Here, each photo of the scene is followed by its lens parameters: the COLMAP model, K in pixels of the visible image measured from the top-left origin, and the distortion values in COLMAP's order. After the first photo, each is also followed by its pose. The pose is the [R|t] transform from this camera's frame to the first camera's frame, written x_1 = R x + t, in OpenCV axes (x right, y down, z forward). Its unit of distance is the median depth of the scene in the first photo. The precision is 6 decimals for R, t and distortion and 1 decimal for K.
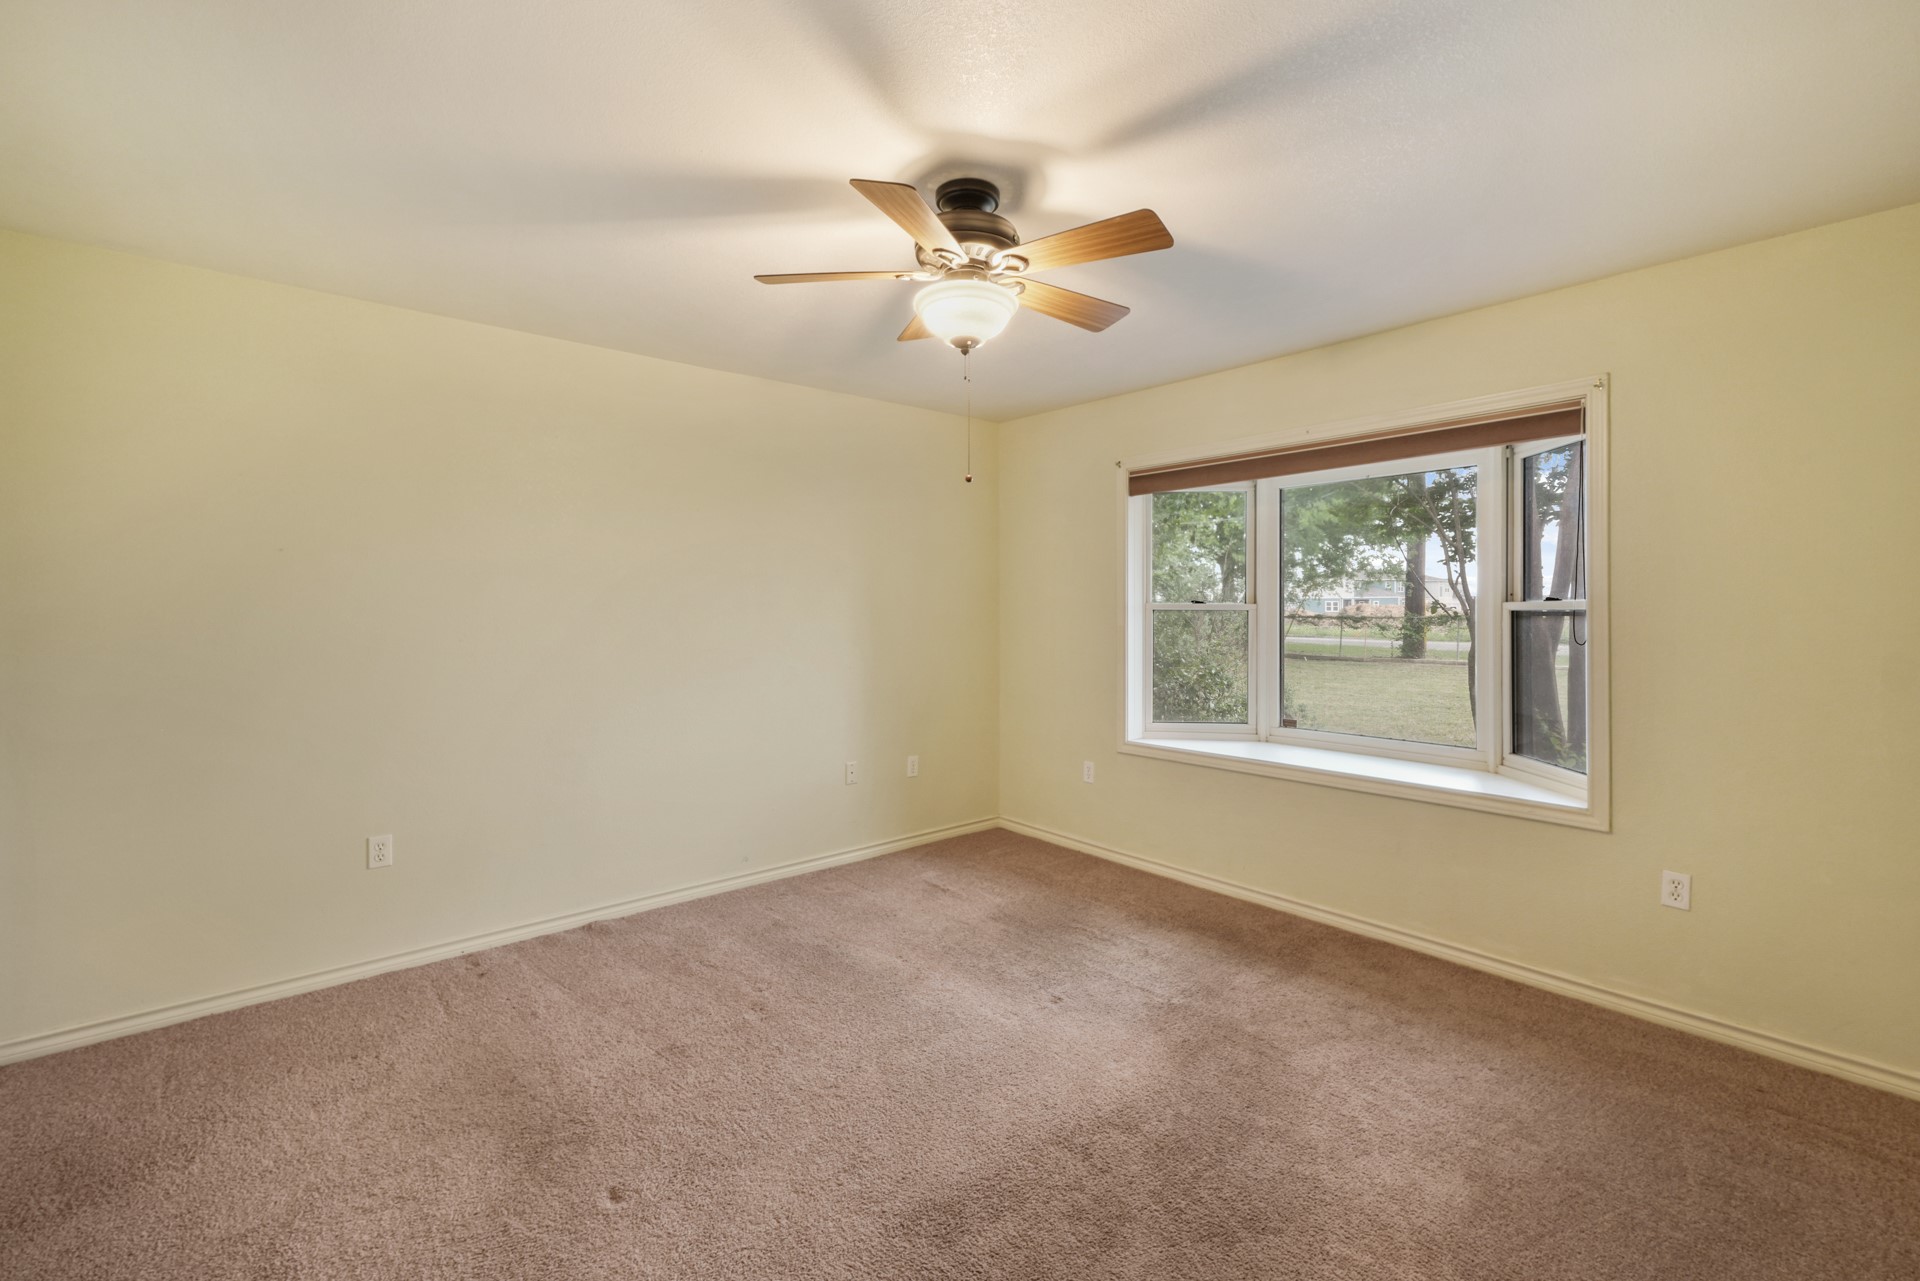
lens RADIAL K [[822.7, 0, 955.9], [0, 822.7, 623.3], [0, 0, 1]] dist [-0.000537, 0.000189]
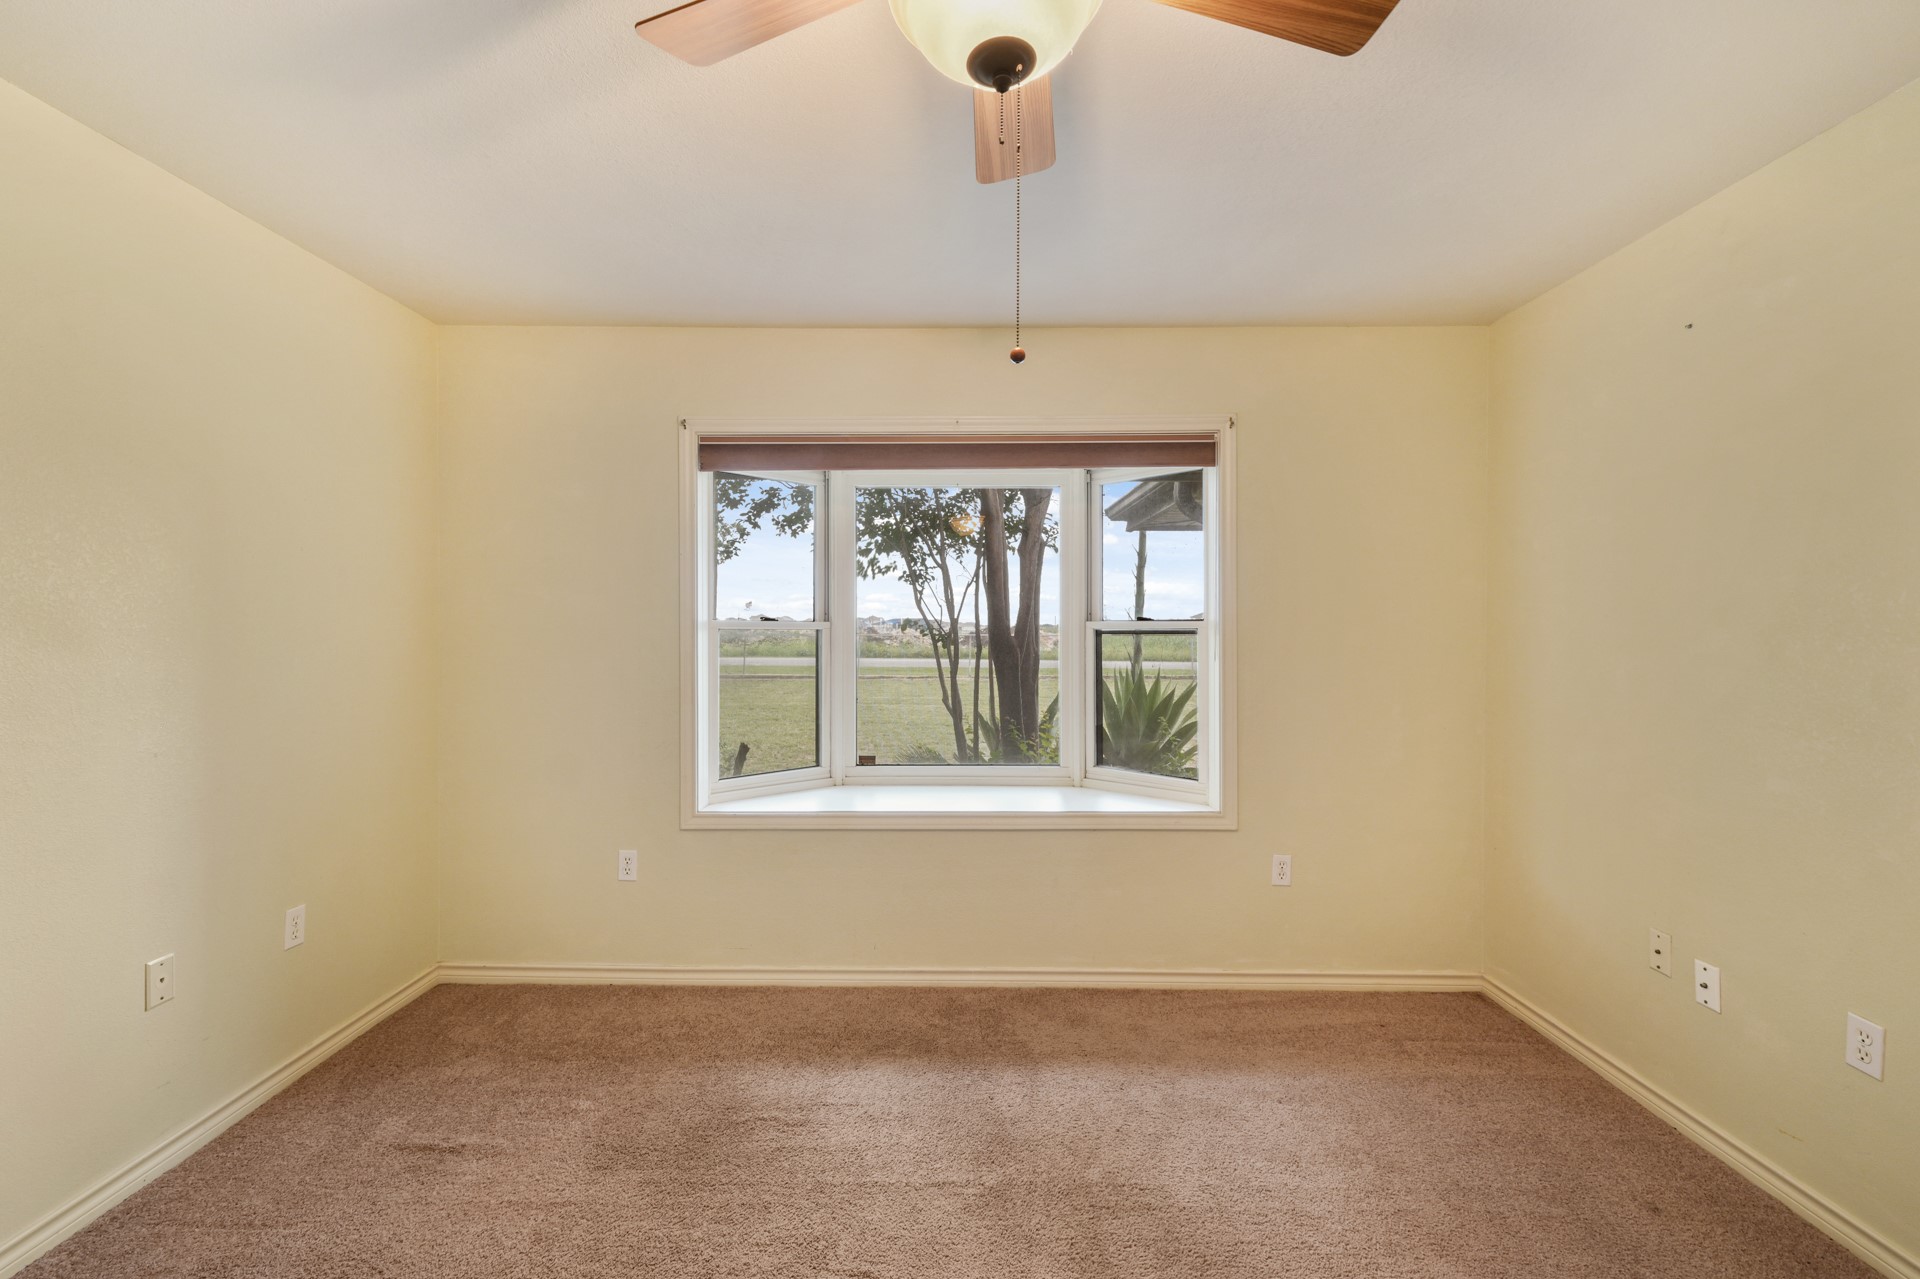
lens RADIAL K [[822.7, 0, 960.3], [0, 822.7, 638.3], [0, 0, 1]] dist [-0.000537, 0.000189]
pose [[0.655329, -0.009117, 0.755289, -0.221673], [0.012537, 0.999921, 0.001192, -0.007398], [-0.755239, 0.008688, 0.655391, 0.435561]]
